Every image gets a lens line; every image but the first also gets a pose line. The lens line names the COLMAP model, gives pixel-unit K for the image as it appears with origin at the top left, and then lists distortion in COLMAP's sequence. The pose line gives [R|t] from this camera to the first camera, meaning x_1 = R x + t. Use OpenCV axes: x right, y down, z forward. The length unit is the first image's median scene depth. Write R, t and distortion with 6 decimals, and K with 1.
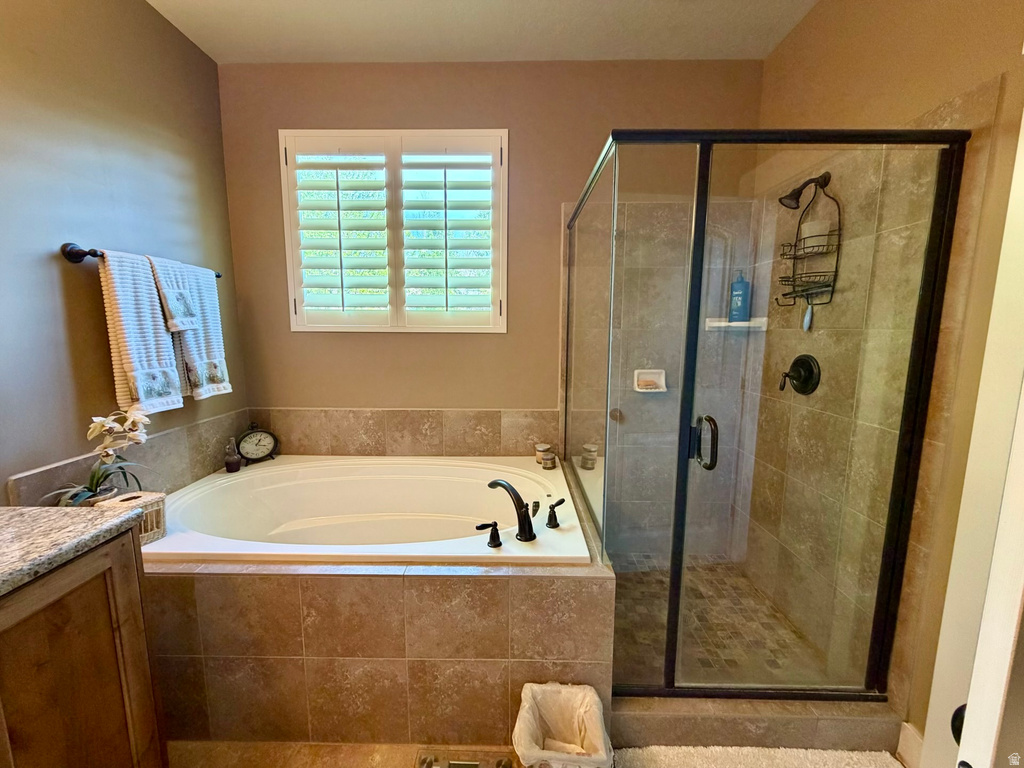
lens RADIAL K [[405.8, 0, 510.0], [0, 405.8, 383.7], [0, 0, 1]] dist [0.000654, 0.000165]
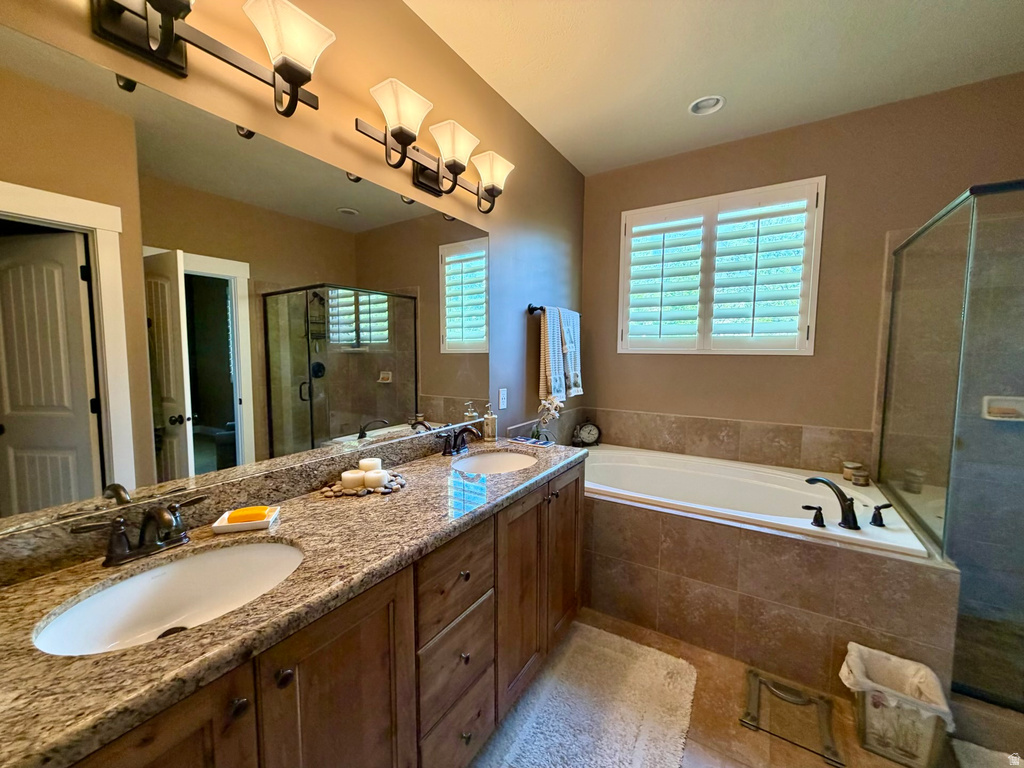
lens RADIAL K [[405.8, 0, 509.8], [0, 405.8, 383.6], [0, 0, 1]] dist [0.000654, 0.000165]
pose [[0.851794, 0.042360, -0.522162, -0.163582], [-0.072410, 0.996678, -0.037267, 0.063714], [0.518849, 0.069554, 0.852032, -0.440724]]
